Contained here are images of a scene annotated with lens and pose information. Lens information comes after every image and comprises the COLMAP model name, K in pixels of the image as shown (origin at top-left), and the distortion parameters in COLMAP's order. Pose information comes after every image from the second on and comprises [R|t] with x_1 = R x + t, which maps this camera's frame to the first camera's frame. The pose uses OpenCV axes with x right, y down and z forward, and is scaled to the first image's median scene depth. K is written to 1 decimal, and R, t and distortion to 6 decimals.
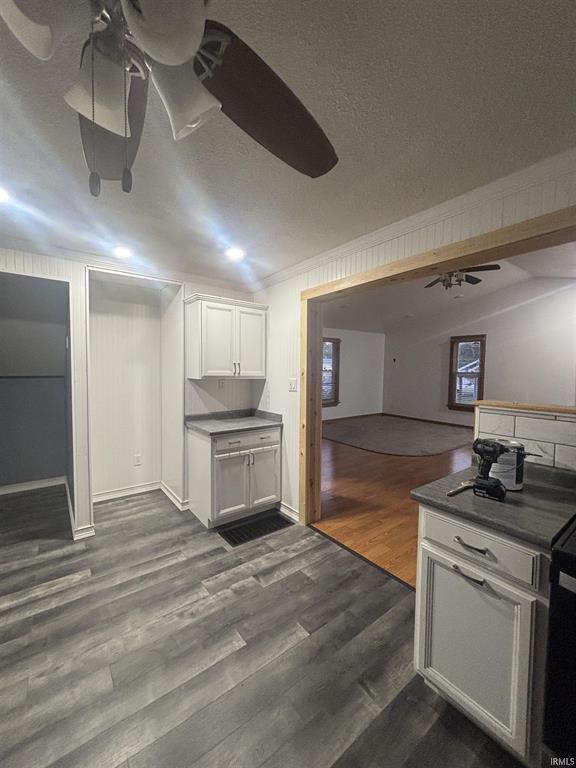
lens RADIAL K [[309.9, 0, 287.2], [0, 309.9, 383.8], [0, 0, 1]] dist [-0.001911, 0.001371]
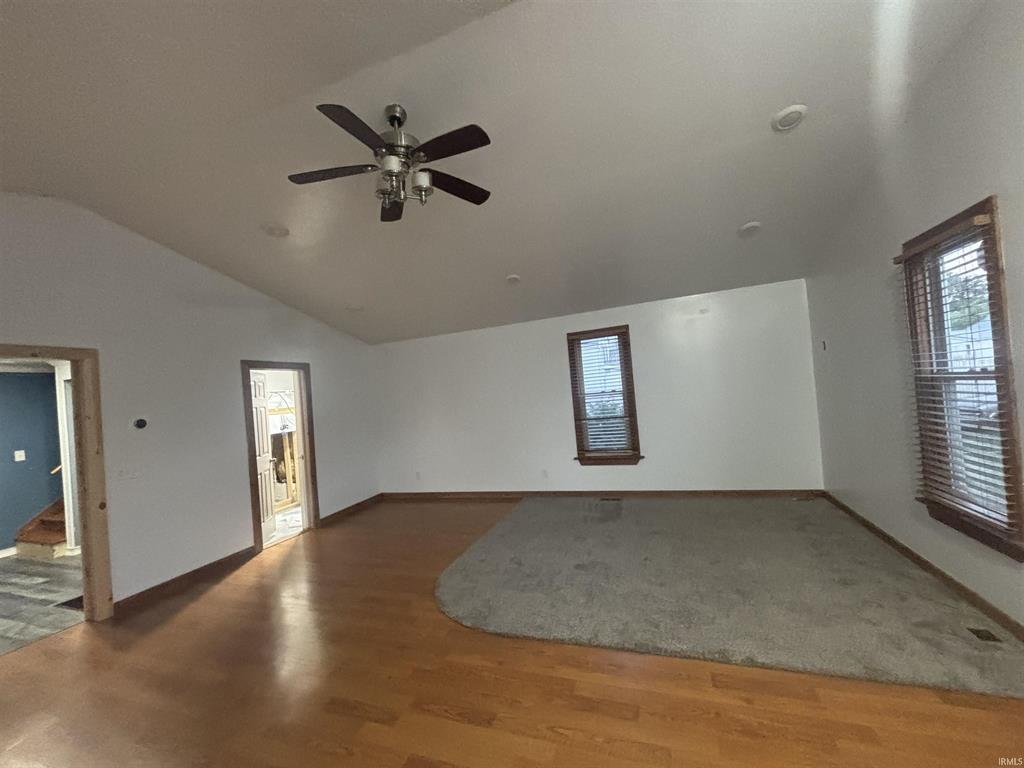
lens RADIAL K [[413.2, 0, 508.2], [0, 413.2, 384.4], [0, 0, 1]] dist [-0.001911, 0.001371]
pose [[0.535568, -0.072159, -0.841404, 2.071075], [0.050535, 0.997296, -0.053362, -0.092480], [0.842979, -0.013941, 0.537766, 1.673154]]
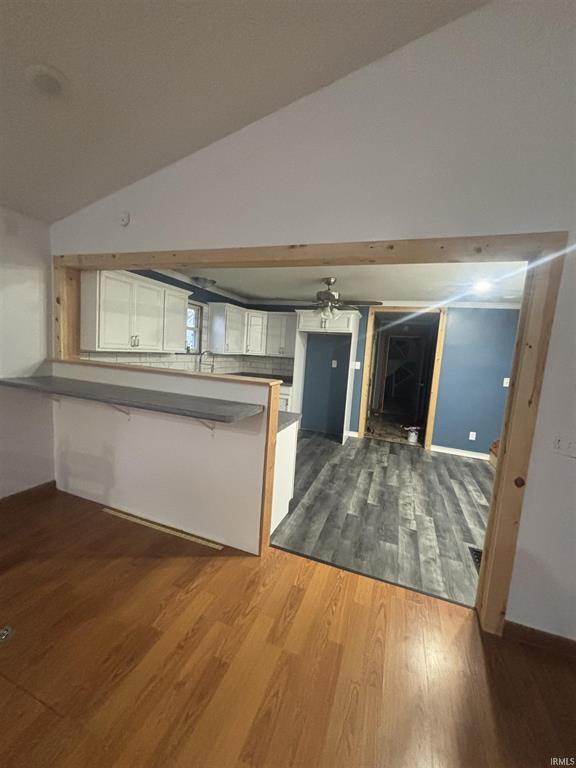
lens RADIAL K [[309.9, 0, 286.5], [0, 309.9, 385.3], [0, 0, 1]] dist [-0.001911, 0.001371]
pose [[-0.840541, -0.007251, -0.541700, 0.930923], [-0.104114, 0.983434, 0.148386, -0.084251], [0.531650, 0.181123, -0.827371, 1.513796]]
